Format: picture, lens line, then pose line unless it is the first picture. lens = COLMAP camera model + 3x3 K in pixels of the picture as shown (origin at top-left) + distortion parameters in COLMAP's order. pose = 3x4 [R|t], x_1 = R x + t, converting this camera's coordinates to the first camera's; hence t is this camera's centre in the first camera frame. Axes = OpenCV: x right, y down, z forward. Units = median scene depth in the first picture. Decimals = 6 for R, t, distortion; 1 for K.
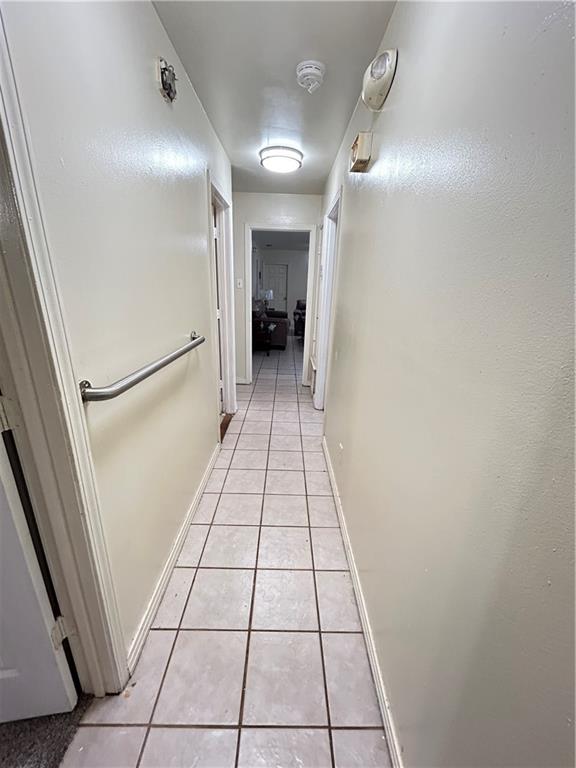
lens RADIAL K [[311.4, 0, 288.1], [0, 311.4, 383.9], [0, 0, 1]] dist [0.002542, 0.001364]
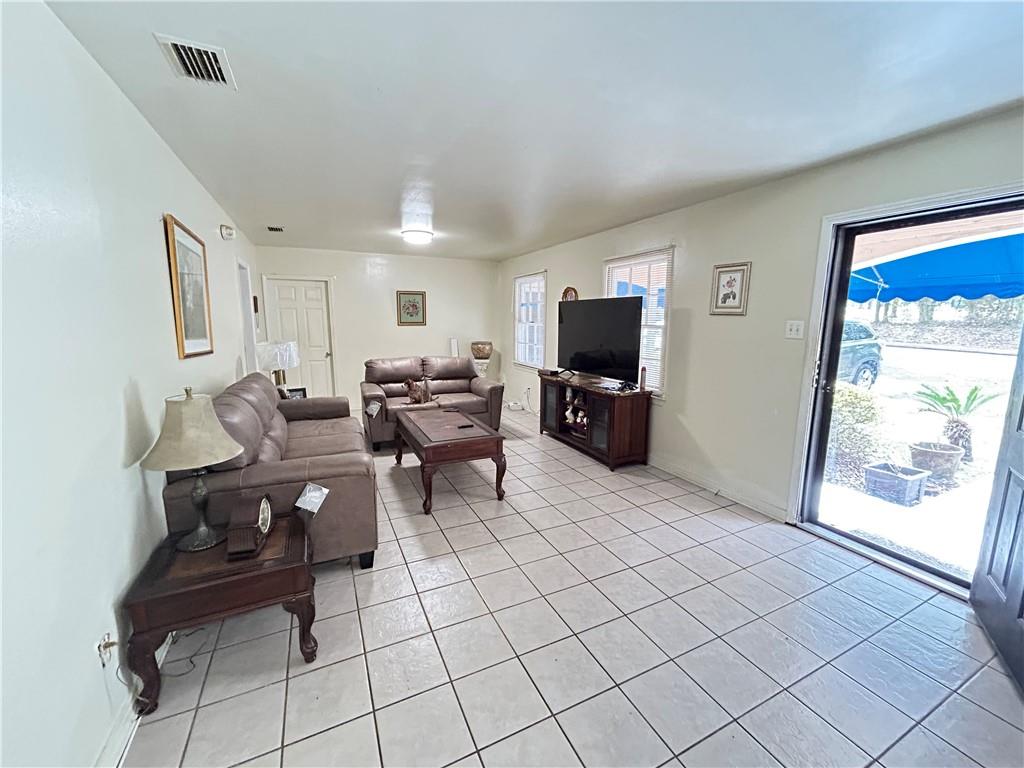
lens RADIAL K [[415.2, 0, 510.7], [0, 415.2, 384.7], [0, 0, 1]] dist [0.002542, 0.001364]
pose [[0.905746, -0.088648, 0.414447, -0.028345], [0.148885, 0.982108, -0.115311, -0.157193], [-0.396810, 0.166147, 0.902739, 0.463325]]
